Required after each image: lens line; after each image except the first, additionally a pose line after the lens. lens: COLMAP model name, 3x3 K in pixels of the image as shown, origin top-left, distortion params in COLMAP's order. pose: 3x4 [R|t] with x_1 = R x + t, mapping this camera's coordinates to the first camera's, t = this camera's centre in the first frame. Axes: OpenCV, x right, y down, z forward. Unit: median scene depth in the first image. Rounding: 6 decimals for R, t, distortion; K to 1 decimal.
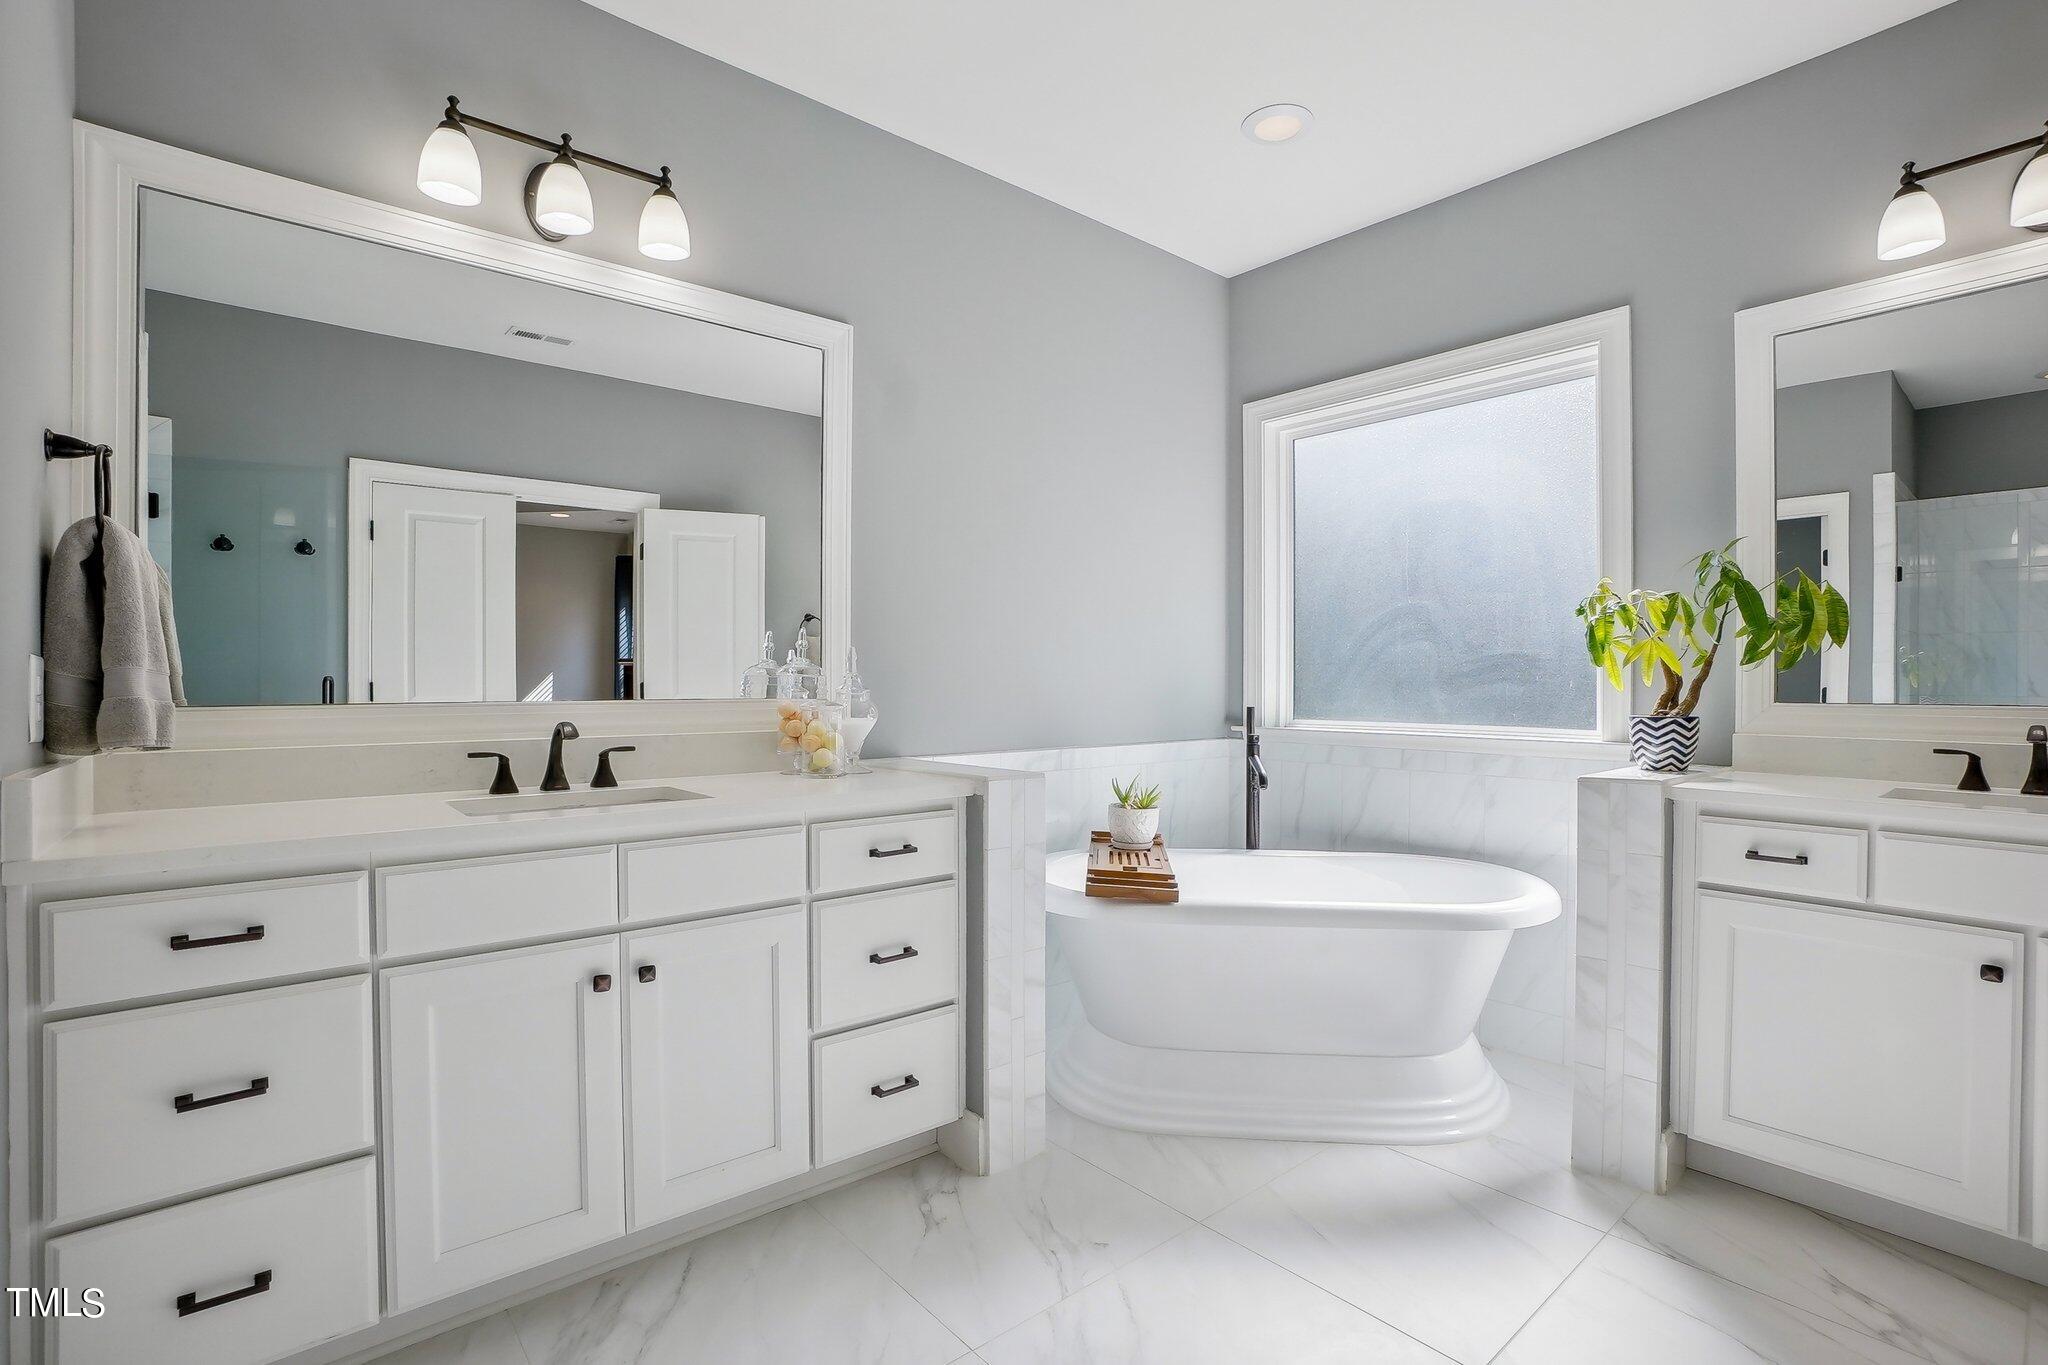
lens RADIAL K [[932.5, 0, 1024.0], [0, 932.5, 682.5], [0, 0, 1]] dist [-0.045131, 0.019996]
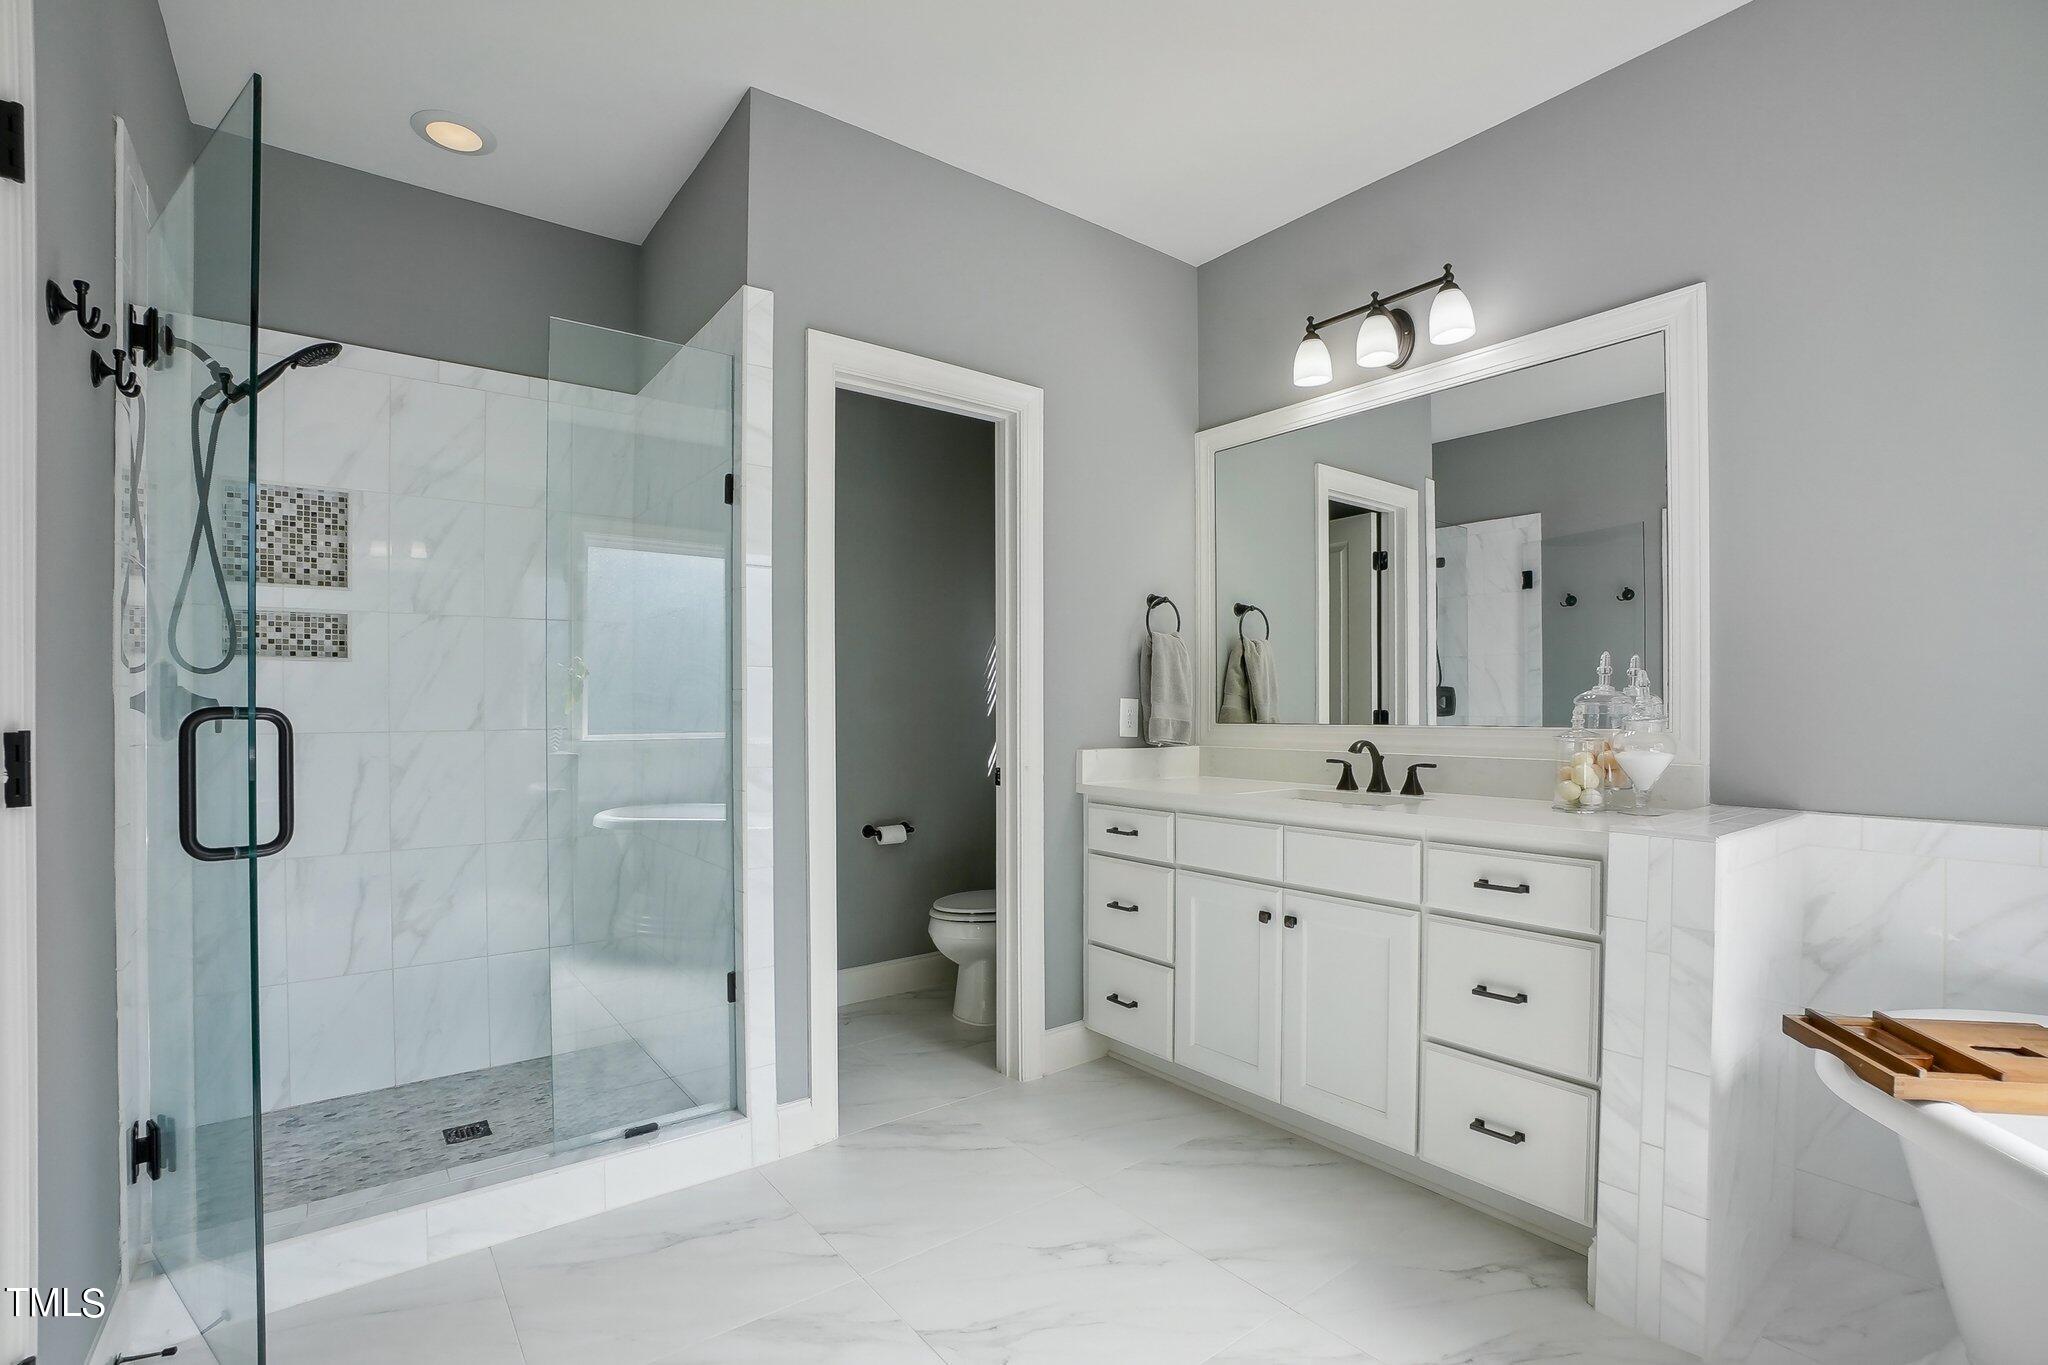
lens RADIAL K [[940.6, 0, 1027.9], [0, 940.6, 693.3], [0, 0, 1]] dist [-0.078237, 0.049578]
pose [[-0.018782, -0.014059, -0.999725, 0.853651], [-0.002924, 0.999898, -0.014007, -0.004244], [0.999819, 0.002660, -0.018821, 0.544980]]
